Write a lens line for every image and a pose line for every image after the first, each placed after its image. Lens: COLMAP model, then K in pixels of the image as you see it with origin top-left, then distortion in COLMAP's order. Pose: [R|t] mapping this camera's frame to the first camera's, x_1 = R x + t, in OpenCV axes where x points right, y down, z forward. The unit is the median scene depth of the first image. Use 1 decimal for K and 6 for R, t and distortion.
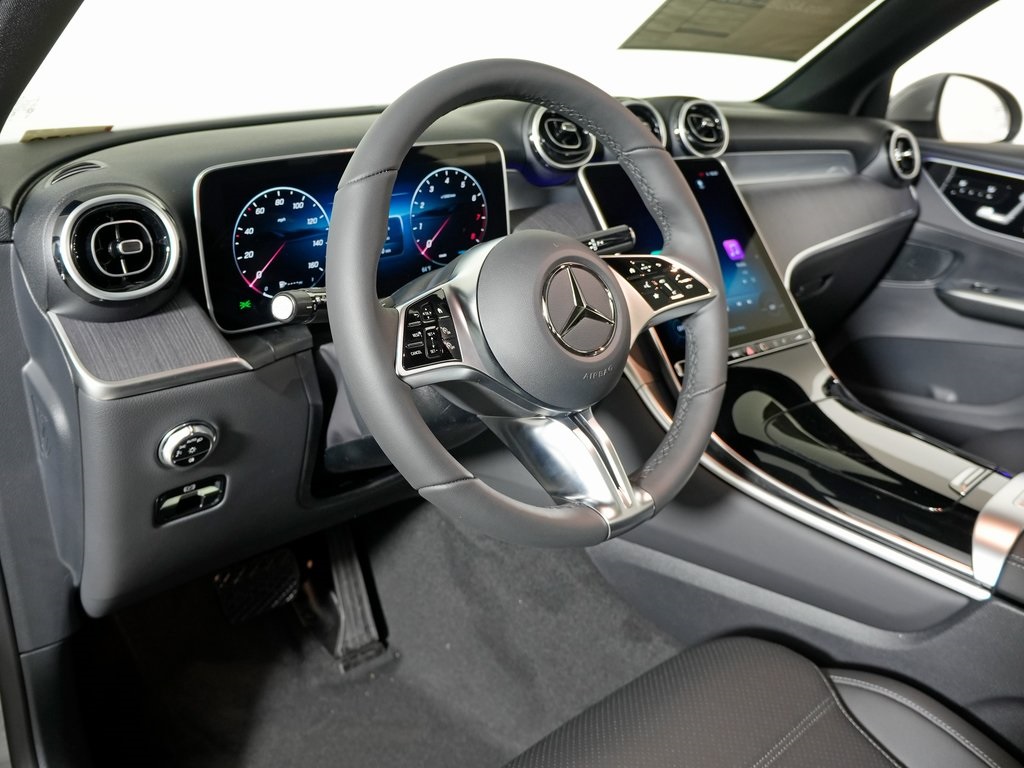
lens RADIAL K [[893.6, 0, 512.7], [0, 893.6, 385.0], [0, 0, 1]] dist [-0.140295, 0.028205]
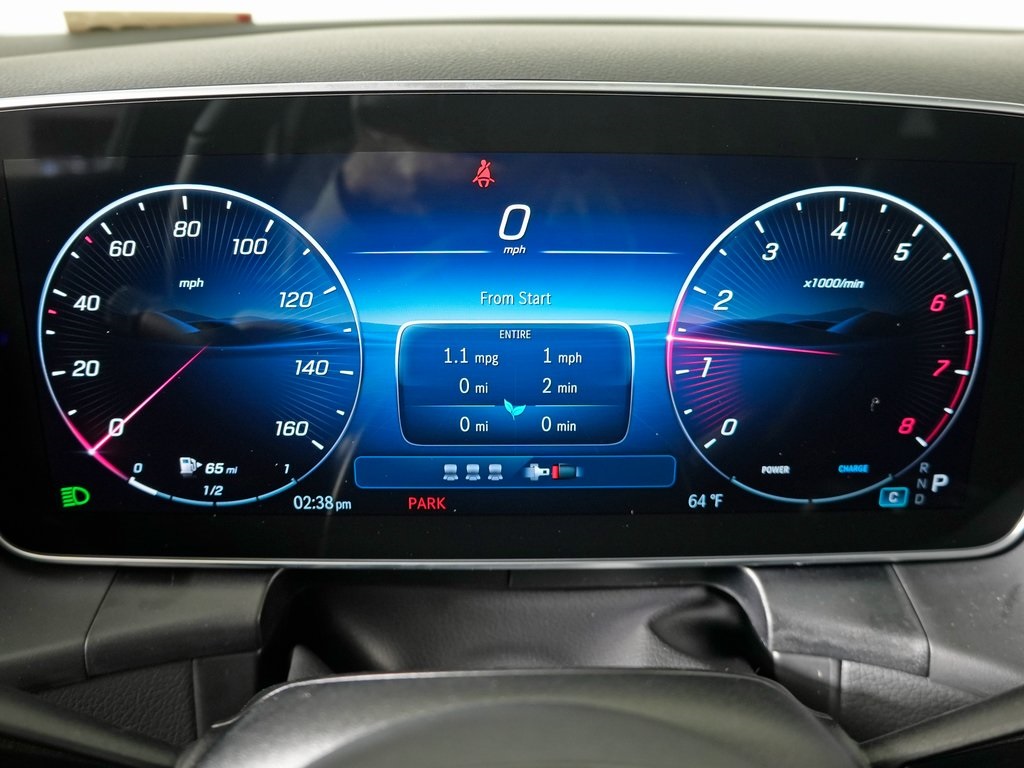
lens RADIAL K [[893.6, 0, 513.9], [0, 893.6, 384.5], [0, 0, 1]] dist [-0.140295, 0.028205]
pose [[0.755627, 0.261309, -0.600621, 0.031635], [-0.238174, 0.963820, 0.119683, -0.214305], [0.610165, 0.052617, 0.790525, 0.802858]]
